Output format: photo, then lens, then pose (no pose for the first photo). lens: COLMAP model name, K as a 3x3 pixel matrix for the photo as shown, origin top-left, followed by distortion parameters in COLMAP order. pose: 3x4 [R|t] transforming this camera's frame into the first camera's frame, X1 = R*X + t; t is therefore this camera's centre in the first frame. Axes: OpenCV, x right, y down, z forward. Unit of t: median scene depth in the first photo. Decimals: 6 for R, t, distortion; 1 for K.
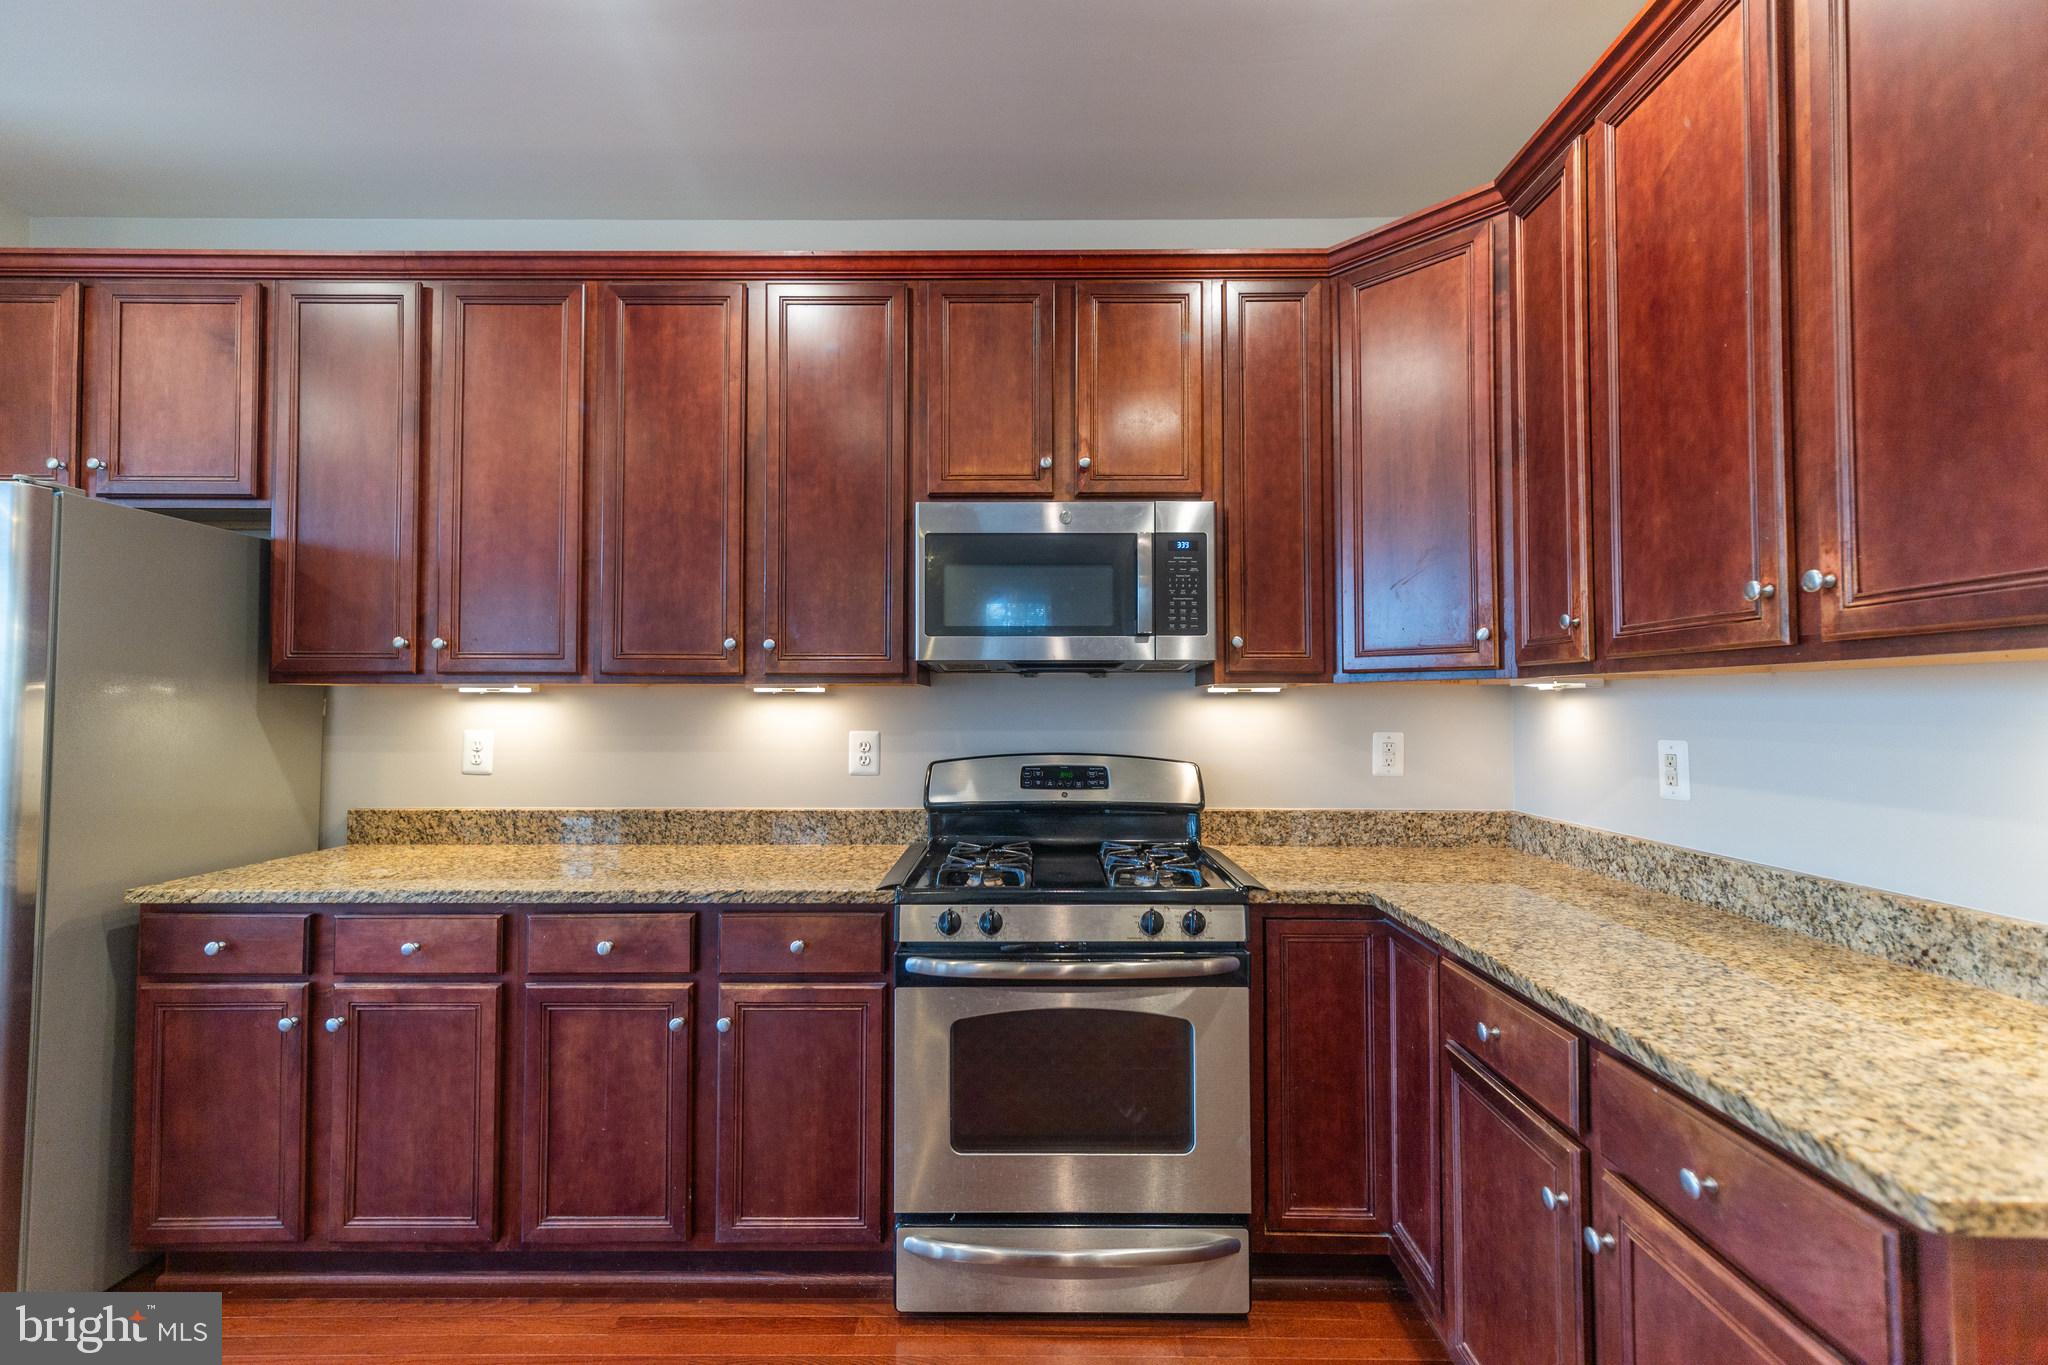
lens RADIAL K [[885.4, 0, 1033.2], [0, 885.4, 687.2], [0, 0, 1]] dist [0.004820, 0.000157]
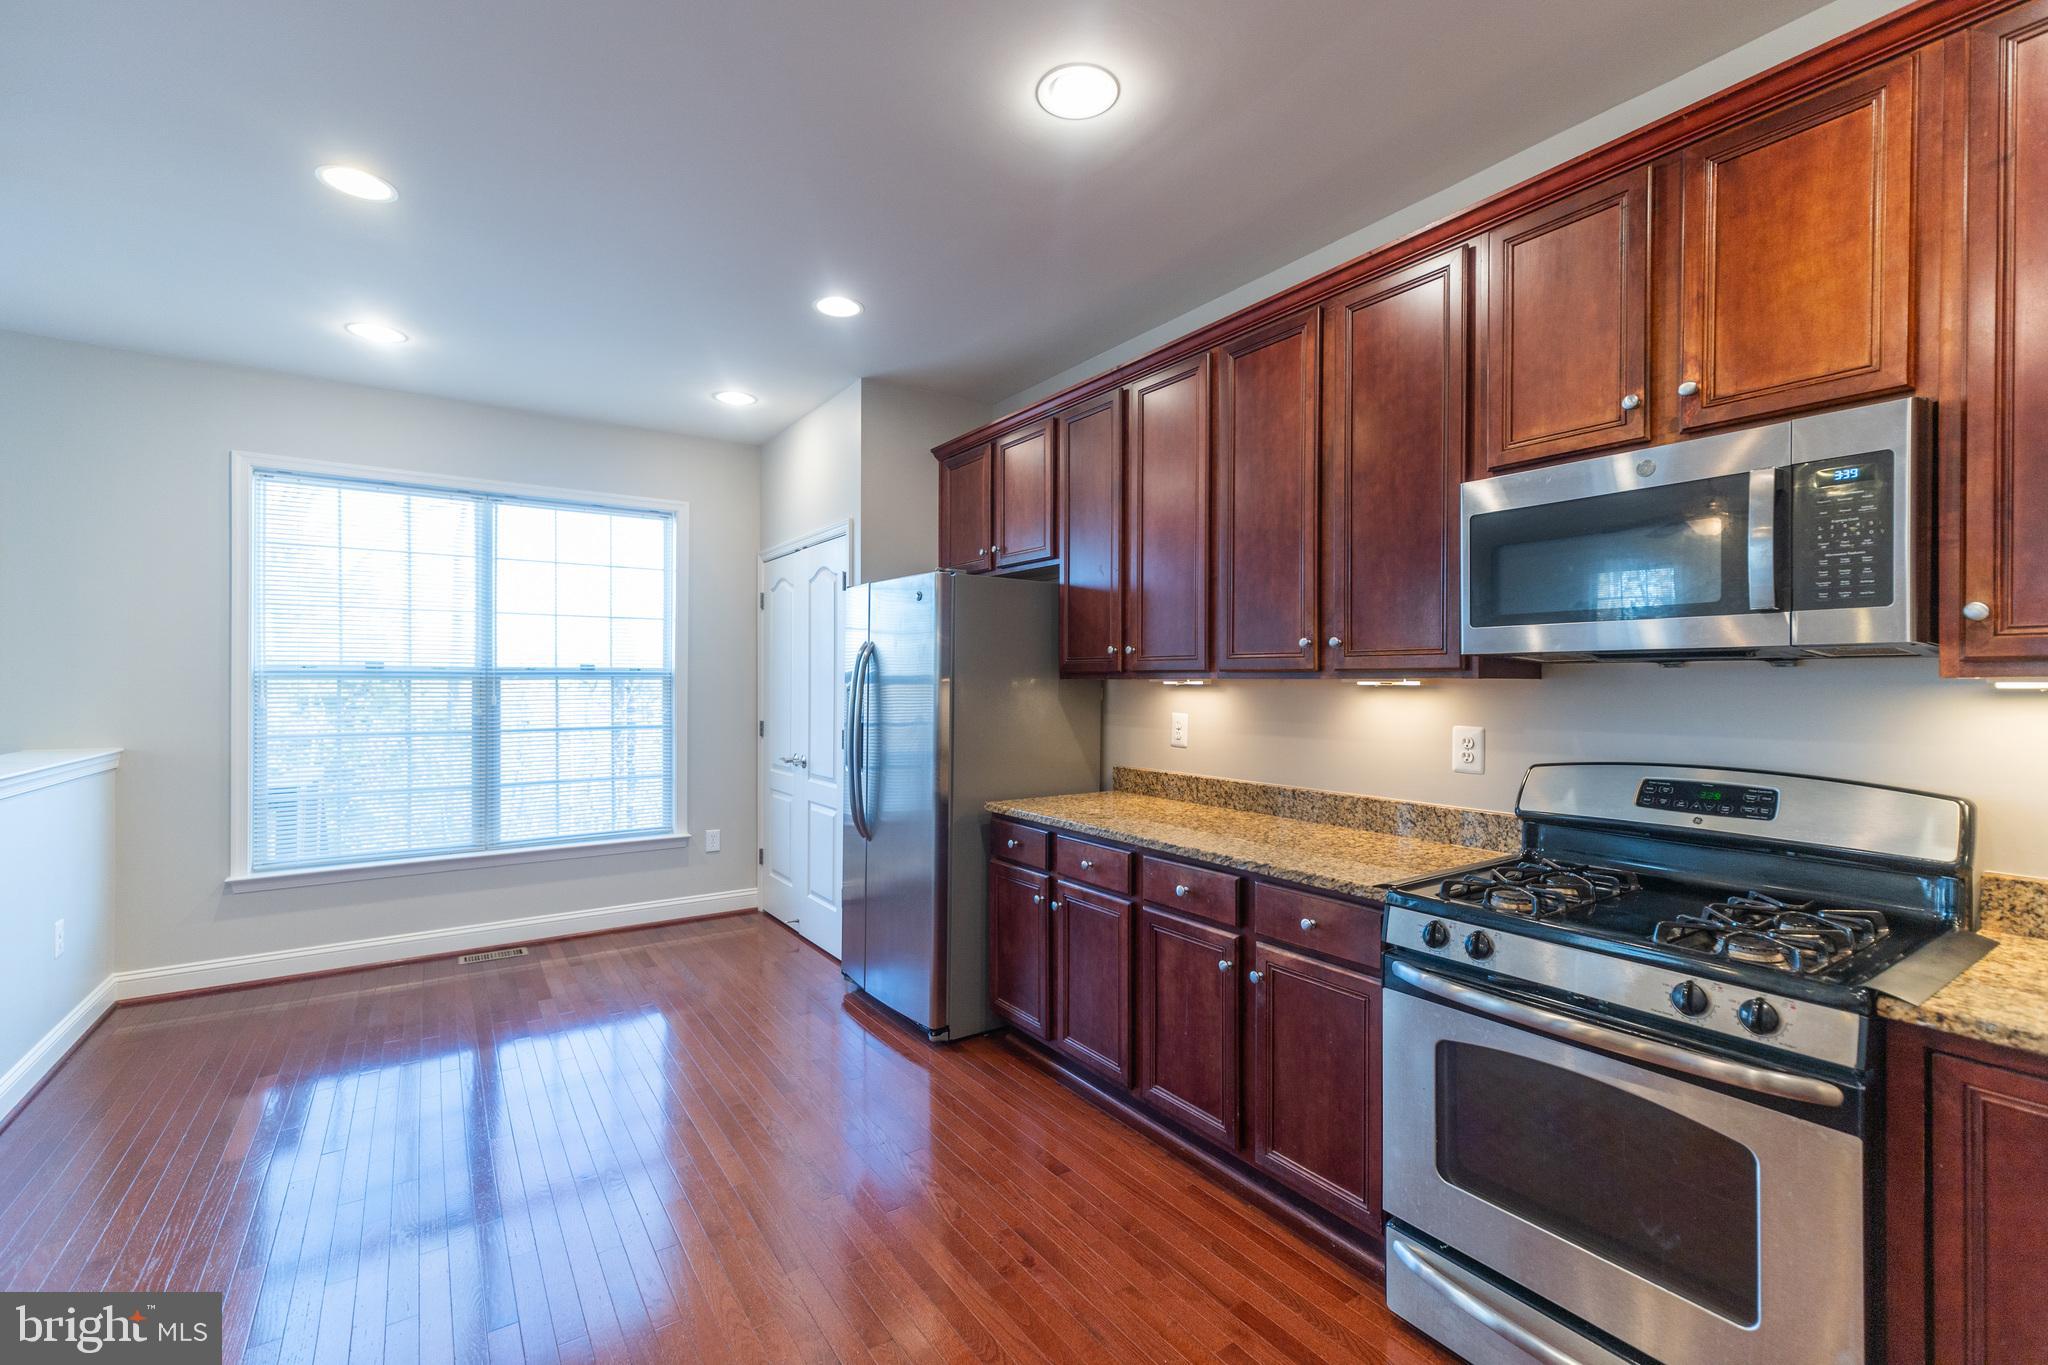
lens RADIAL K [[885.4, 0, 1033.2], [0, 885.4, 687.2], [0, 0, 1]] dist [0.004820, 0.000157]
pose [[0.571791, 0.006057, -0.820377, 0.417645], [0.015800, 0.999706, 0.018394, -0.022147], [0.820247, -0.023480, 0.571527, 0.108264]]
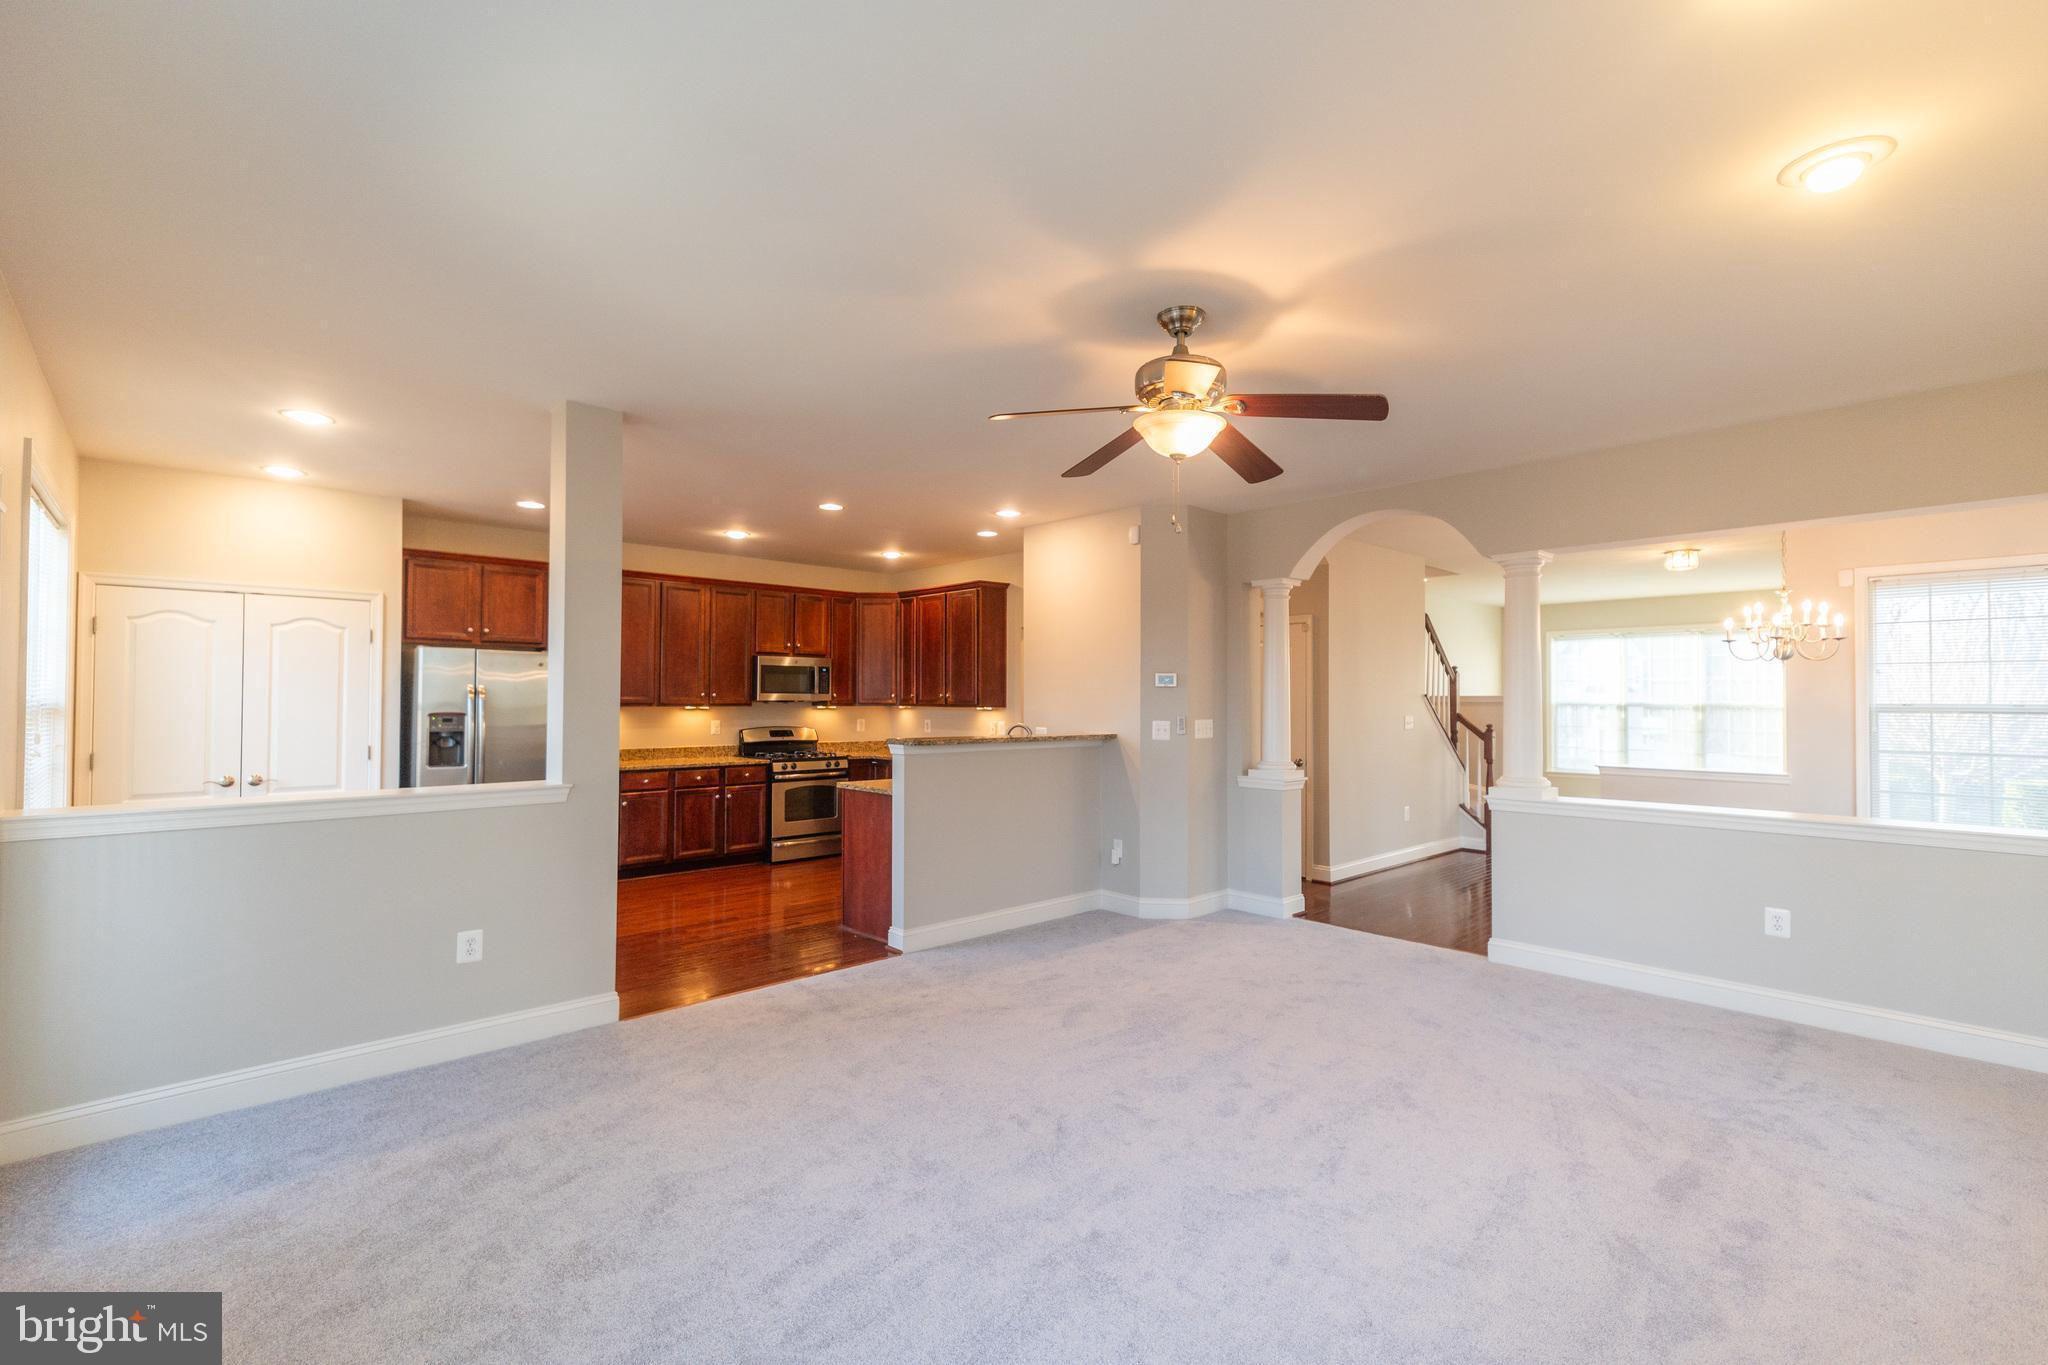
lens RADIAL K [[895.5, 0, 1024.3], [0, 895.5, 690.5], [0, 0, 1]] dist [-0.000638, -0.000362]
pose [[0.730447, 0.010056, 0.682896, -2.015866], [-0.018409, 0.999818, 0.004967, -0.119962], [-0.682721, -0.016200, 0.730499, -2.636201]]
